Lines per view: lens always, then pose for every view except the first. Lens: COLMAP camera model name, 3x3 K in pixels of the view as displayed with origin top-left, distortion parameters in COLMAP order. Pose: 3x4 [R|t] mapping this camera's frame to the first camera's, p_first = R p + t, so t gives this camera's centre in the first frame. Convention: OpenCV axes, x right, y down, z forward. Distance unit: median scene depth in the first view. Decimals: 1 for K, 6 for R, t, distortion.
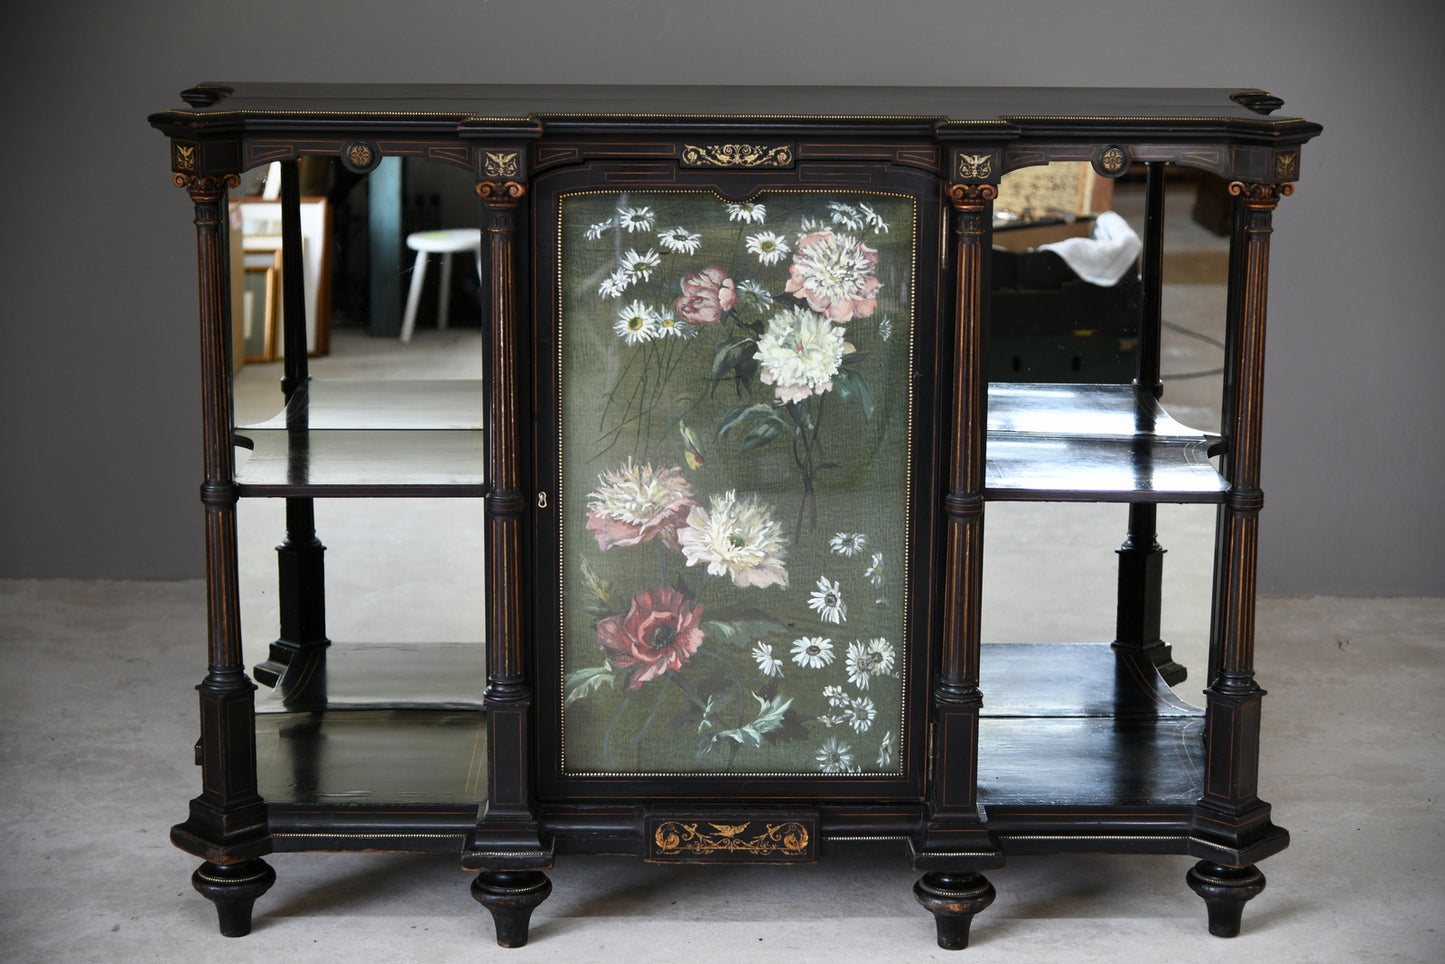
lens RADIAL K [[2724.3, 0, 694.7], [0, 2724.3, 477.9], [0, 0, 1]] dist [-0.028811, 0.043338]
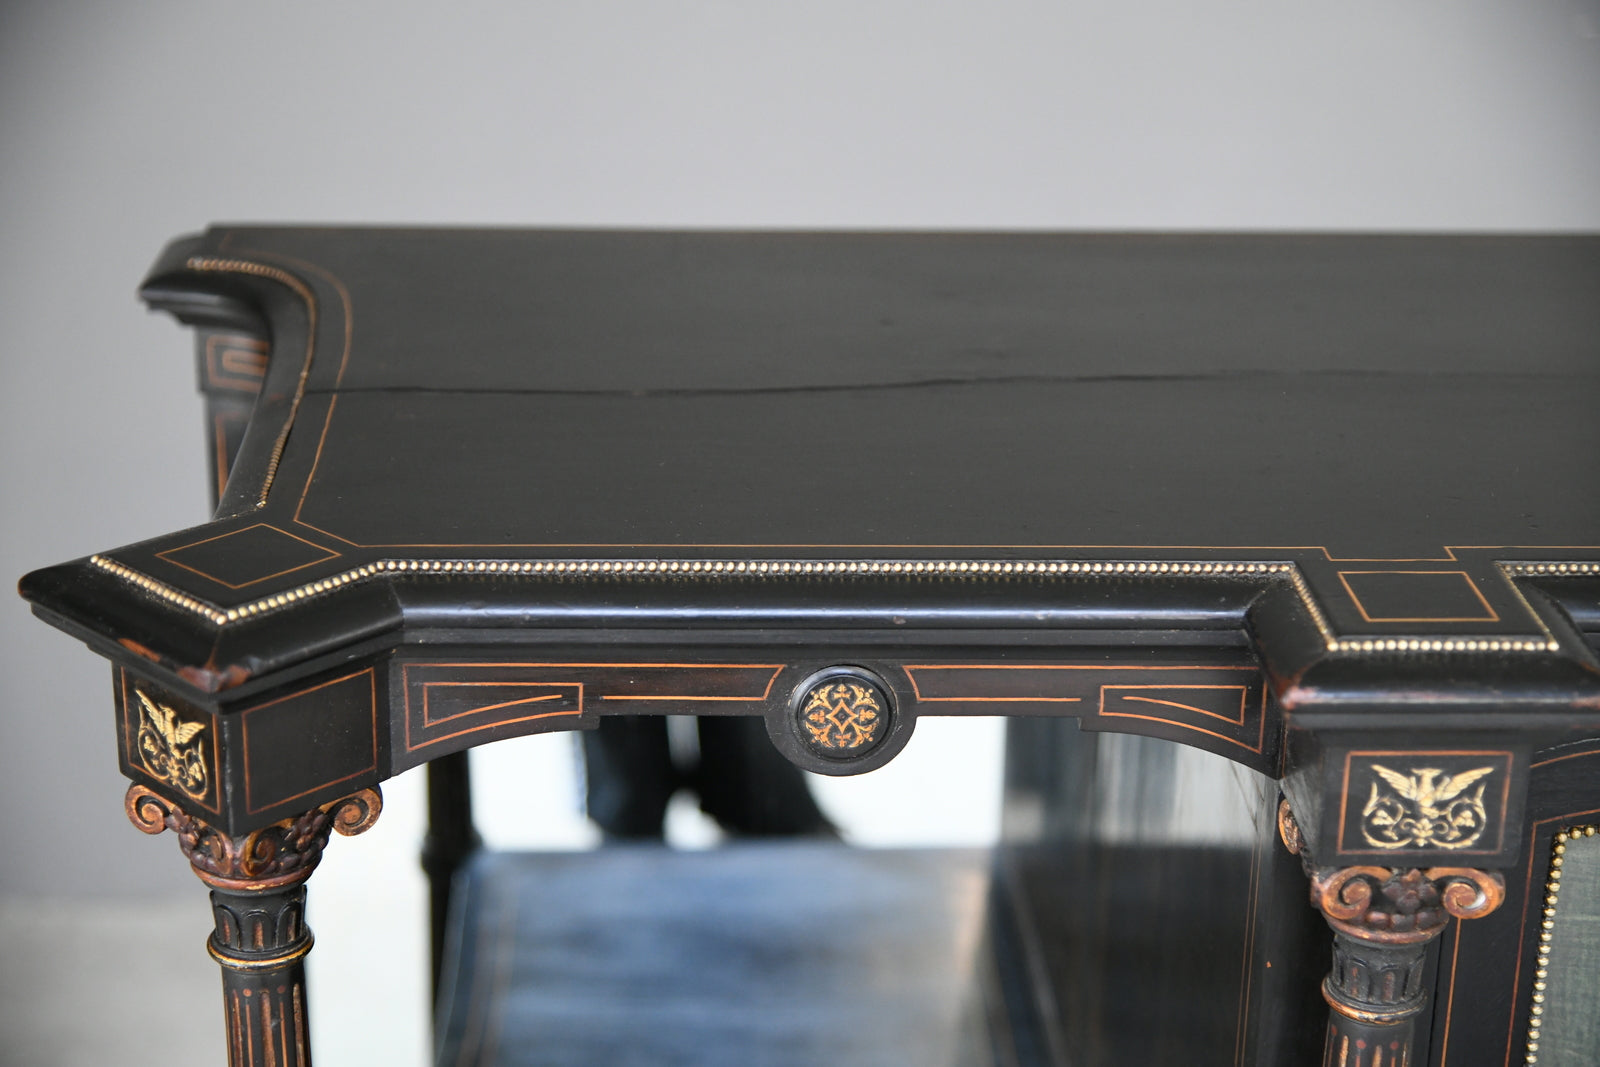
lens RADIAL K [[2816.7, 0, 800.0], [0, 2816.7, 533.5], [0, 0, 1]] dist [-0.030328, 0.038104]
pose [[0.999460, -0.006635, 0.032167, -0.130056], [0.001837, 0.989139, 0.146968, -0.169045], [-0.032793, -0.146830, 0.988618, 0.705086]]
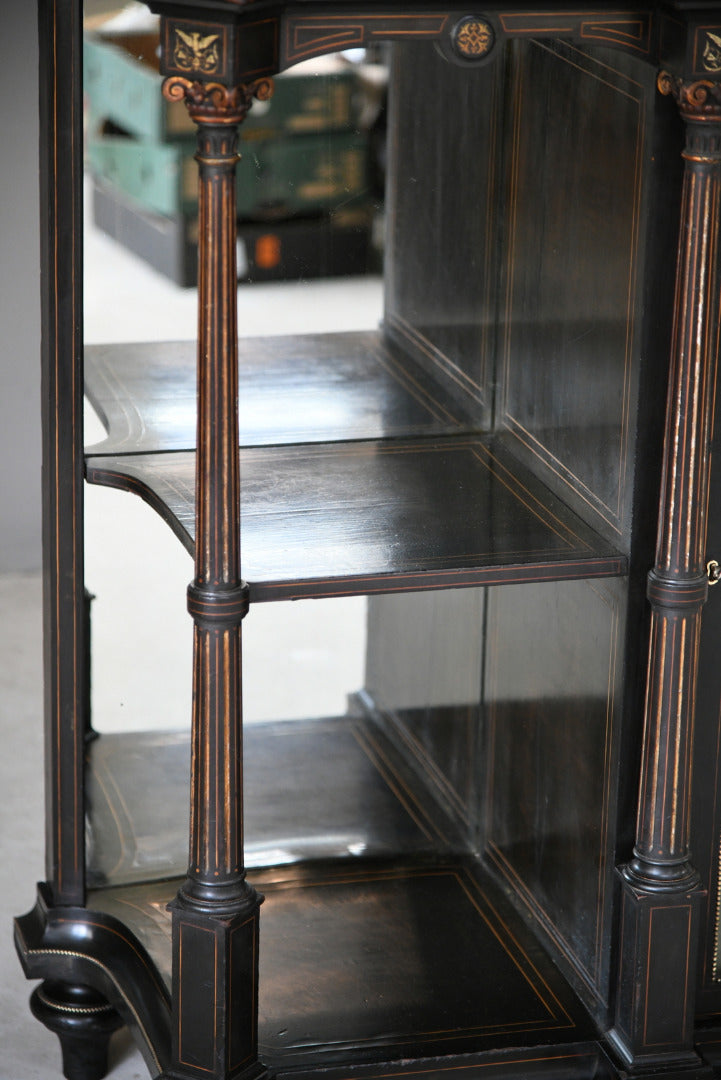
lens RADIAL K [[3117.6, 0, 334.2], [0, 3117.6, 539.7], [0, 0, 1]] dist [-0.003391, 1.543328]
pose [[0.968989, -0.066931, 0.237868, -0.310378], [0.040236, 0.992508, 0.115364, -0.086021], [-0.243807, -0.102215, 0.964422, 0.321202]]
